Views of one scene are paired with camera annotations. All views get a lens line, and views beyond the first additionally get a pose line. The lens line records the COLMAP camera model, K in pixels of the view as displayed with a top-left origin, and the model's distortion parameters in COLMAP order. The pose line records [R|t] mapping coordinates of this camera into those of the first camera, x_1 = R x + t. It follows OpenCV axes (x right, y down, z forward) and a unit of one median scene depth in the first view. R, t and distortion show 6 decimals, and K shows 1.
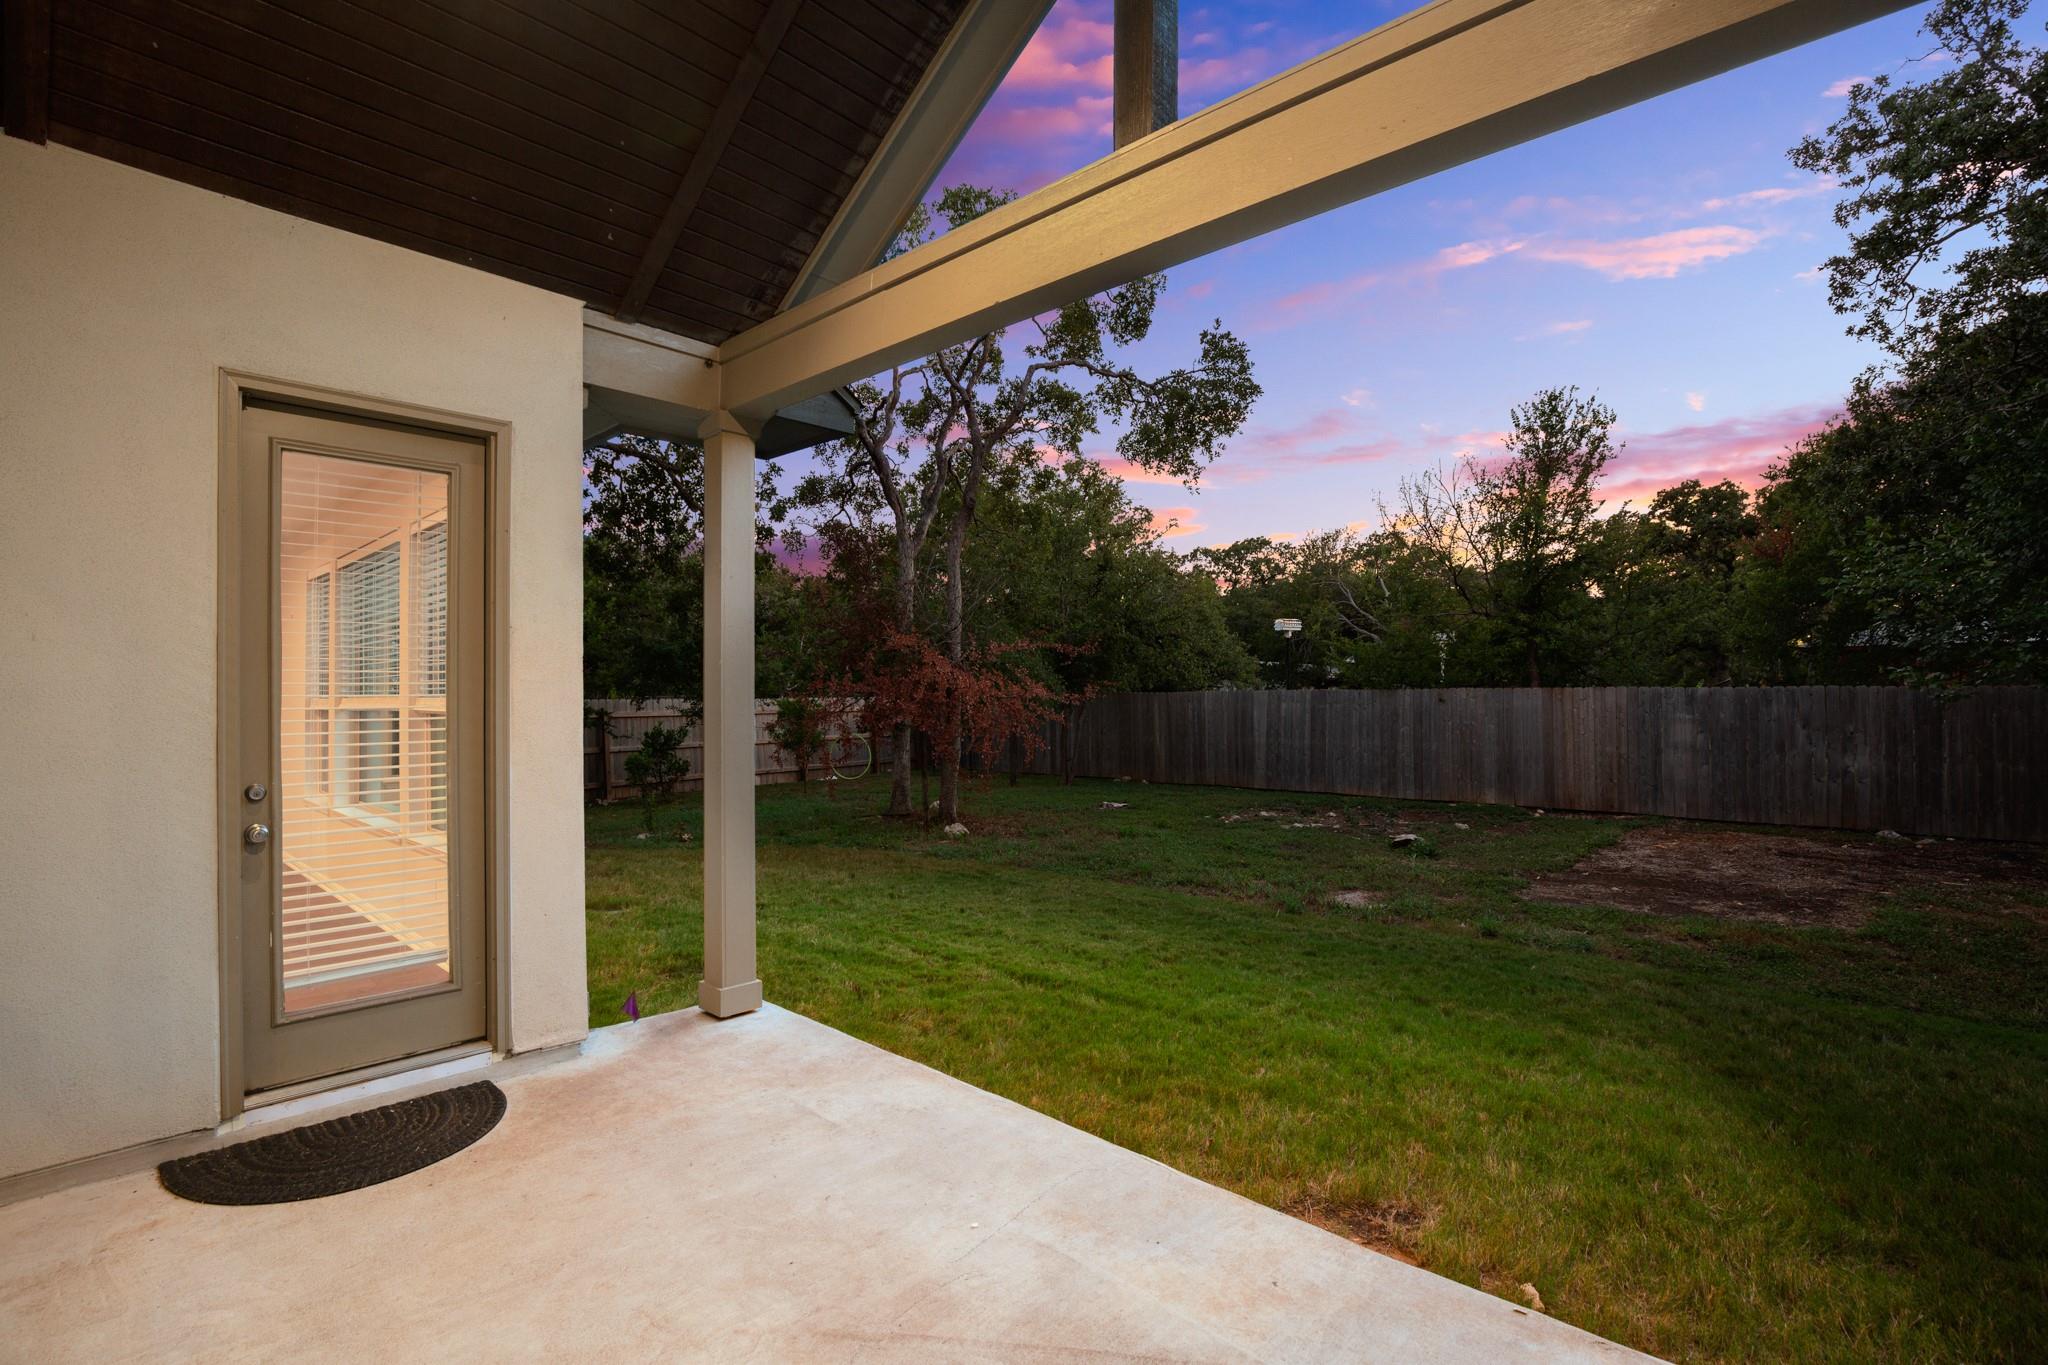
lens RADIAL K [[932.0, 0, 1021.1], [0, 932.0, 689.3], [0, 0, 1]] dist [-0.002131, 0.000153]
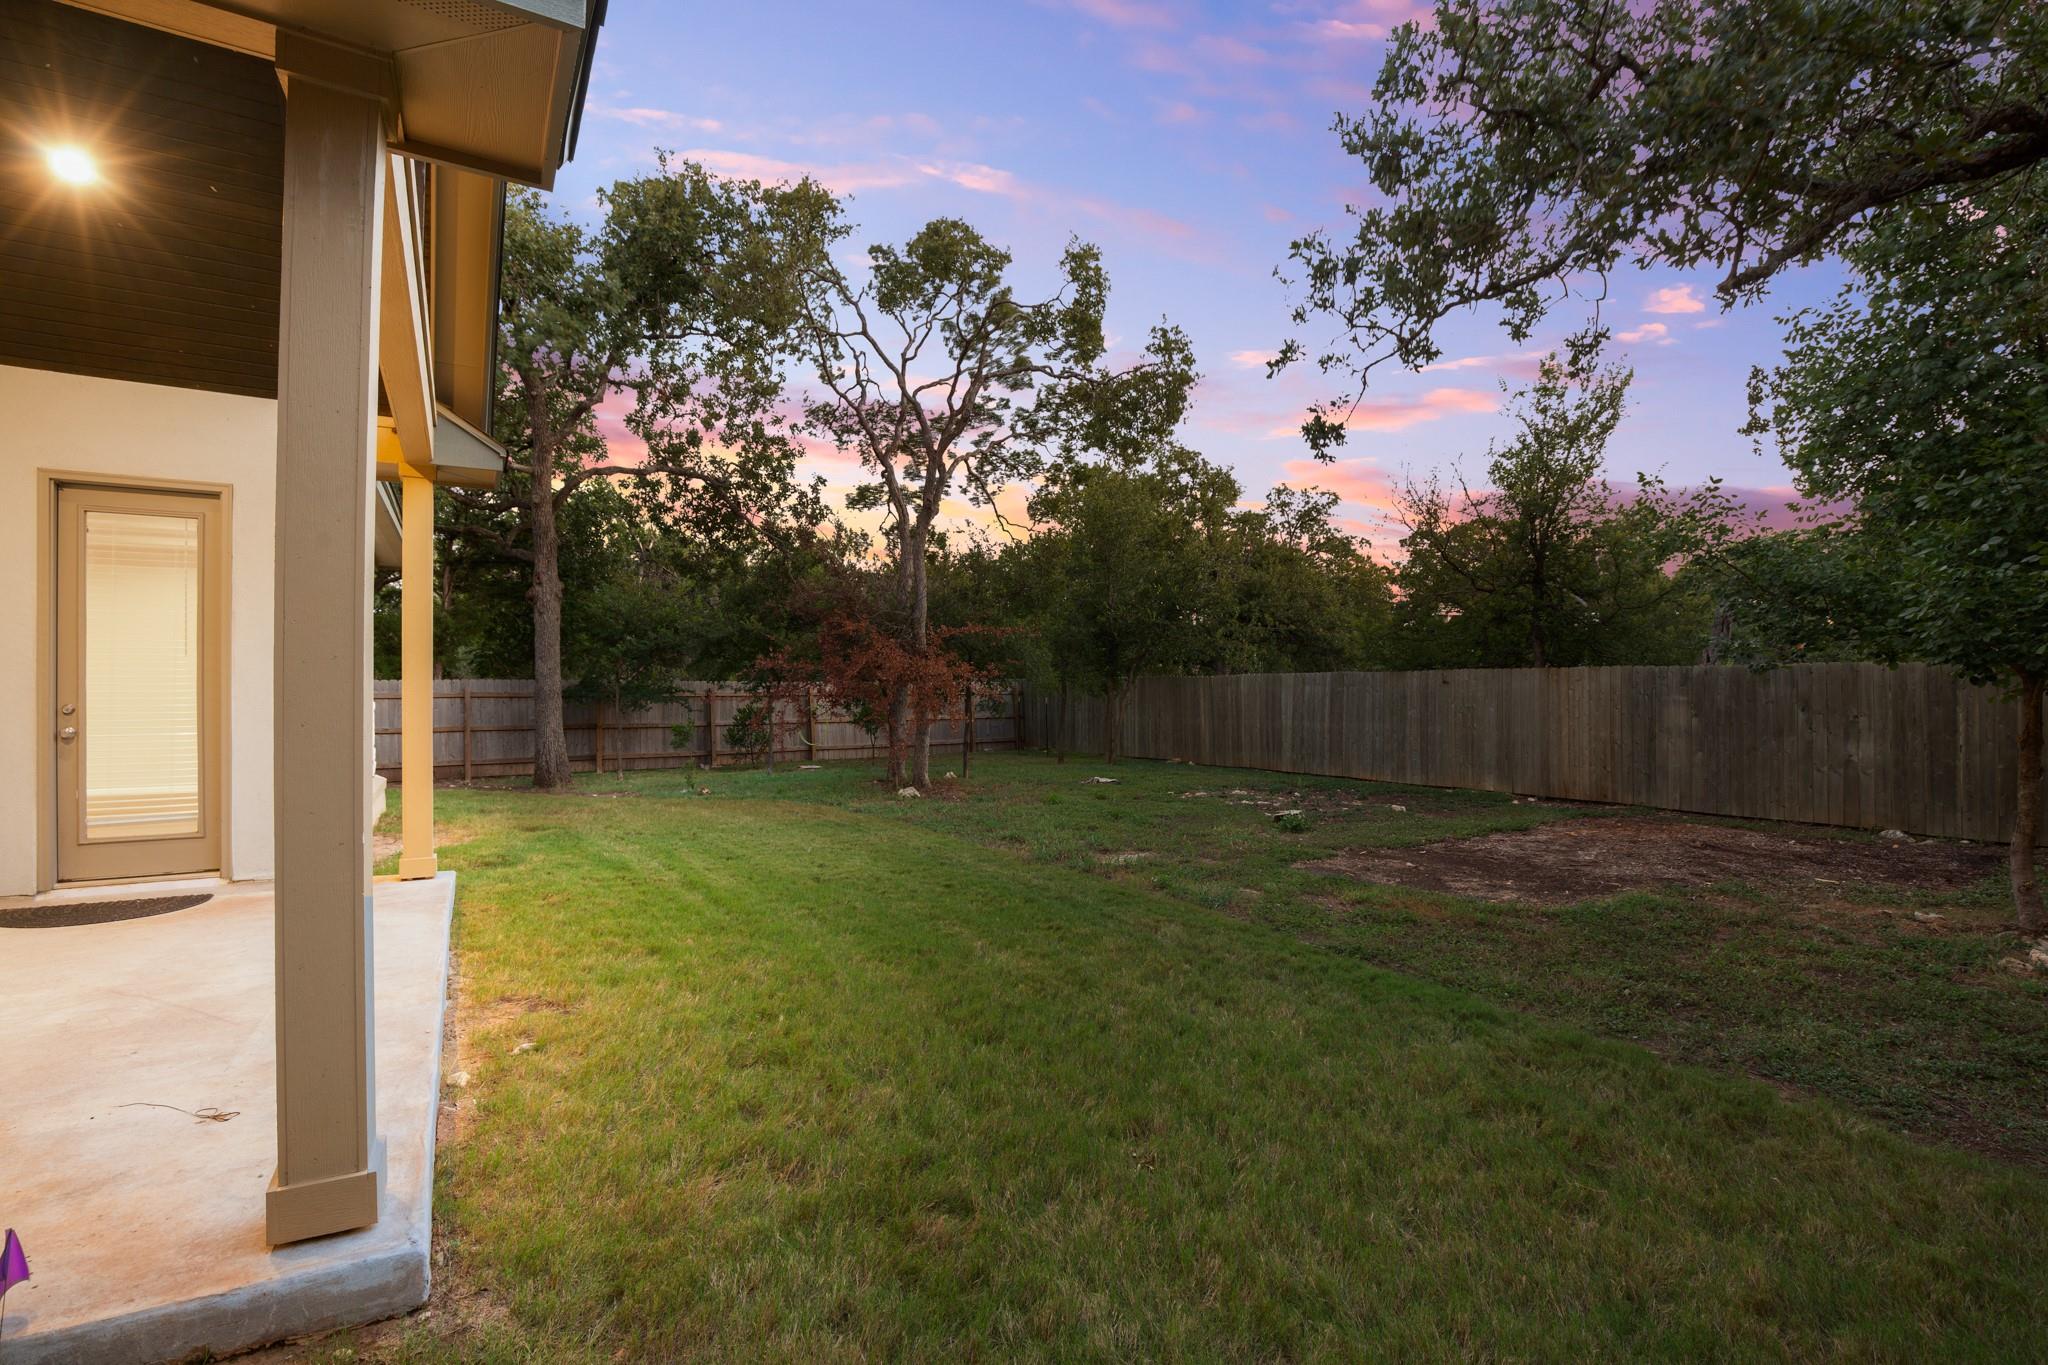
lens RADIAL K [[932.0, 0, 1033.5], [0, 932.0, 682.9], [0, 0, 1]] dist [-0.002131, 0.000153]
pose [[0.961042, 0.002165, -0.276395, 0.357098], [-0.002097, 0.999998, 0.000543, 0.014824], [0.276395, 0.000058, 0.961044, -0.043148]]
